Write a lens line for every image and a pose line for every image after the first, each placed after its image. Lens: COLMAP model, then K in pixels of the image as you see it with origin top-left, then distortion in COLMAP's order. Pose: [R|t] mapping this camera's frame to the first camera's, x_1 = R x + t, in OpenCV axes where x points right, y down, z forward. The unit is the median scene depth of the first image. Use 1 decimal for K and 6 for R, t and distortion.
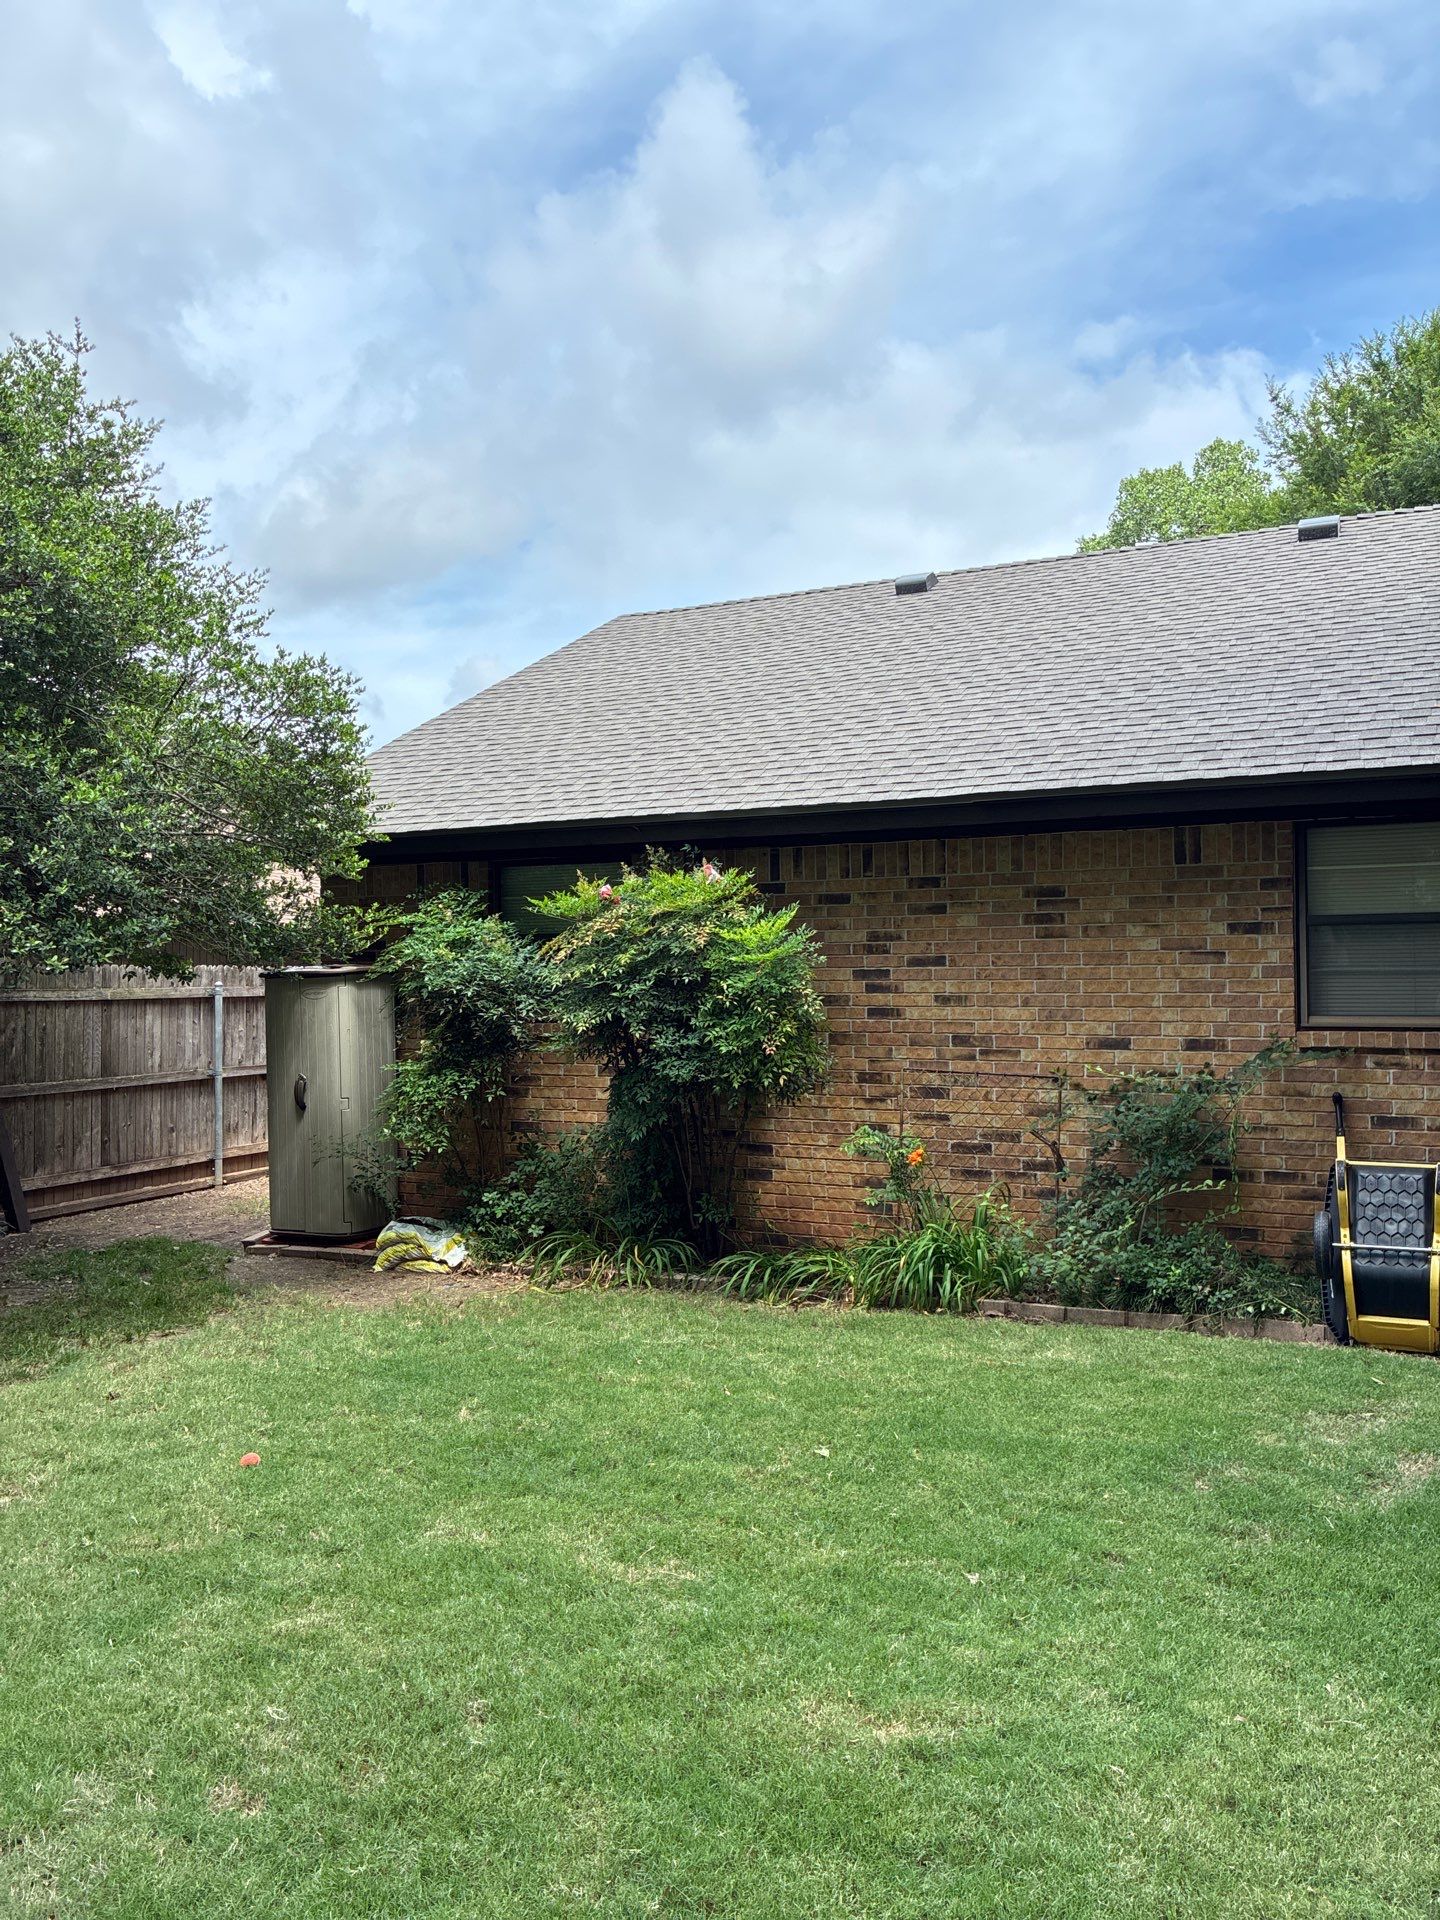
lens RADIAL K [[1500.5, 0, 680.5], [0, 1500.5, 945.3], [0, 0, 1]] dist [0.054489, -0.071944]
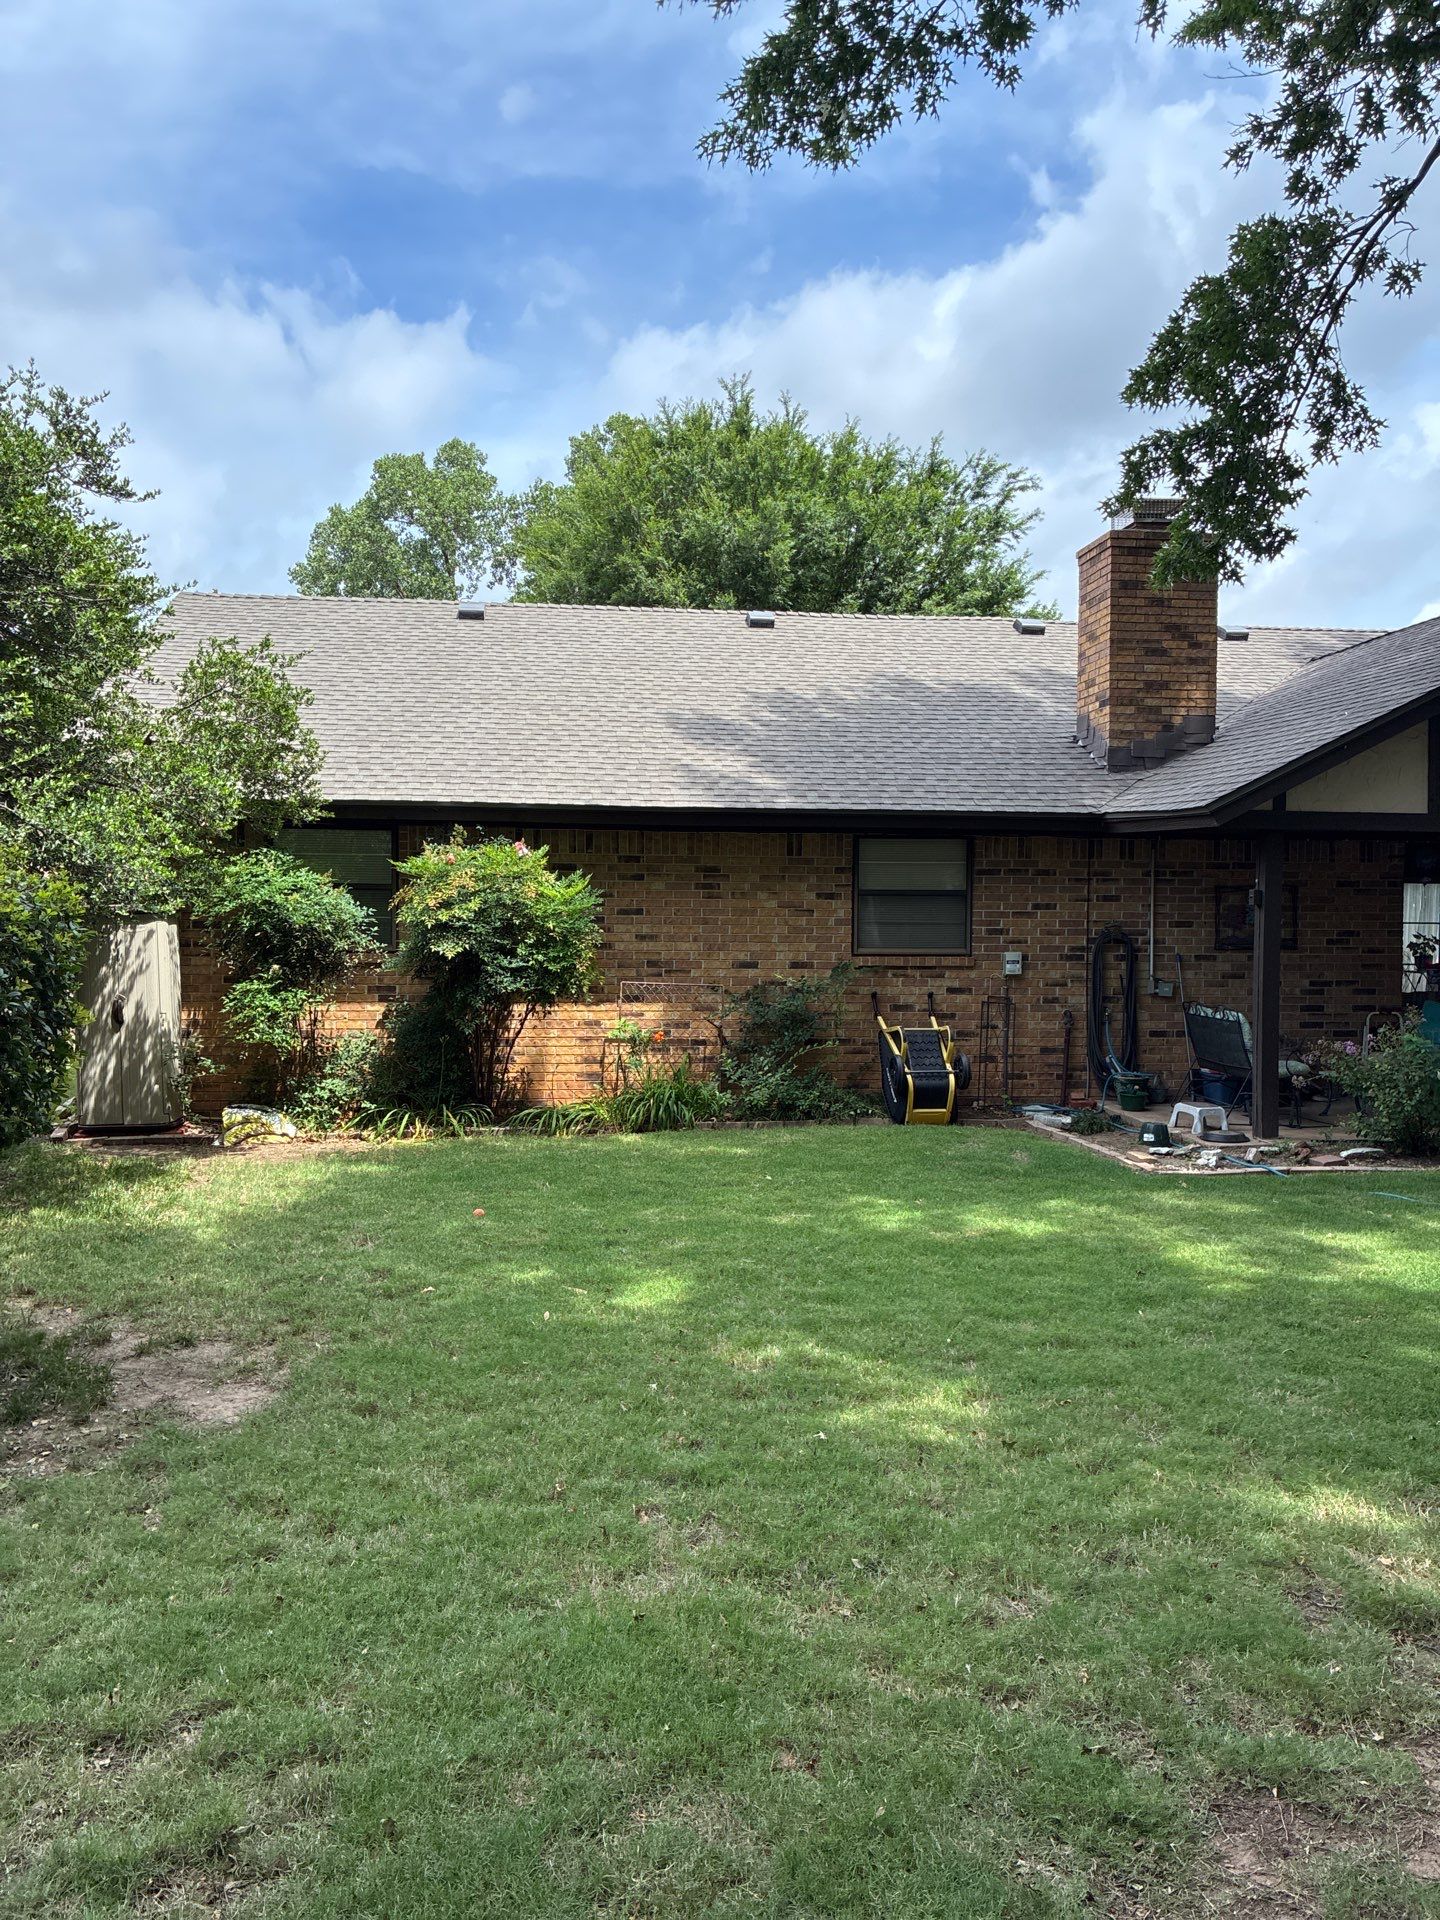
lens RADIAL K [[1500.5, 0, 680.5], [0, 1500.5, 945.3], [0, 0, 1]] dist [0.054489, -0.071944]
pose [[0.838535, 0.006907, 0.544804, -0.652810], [-0.025483, 0.999323, 0.026554, 0.003245], [-0.544252, -0.036149, 0.838143, -0.309061]]
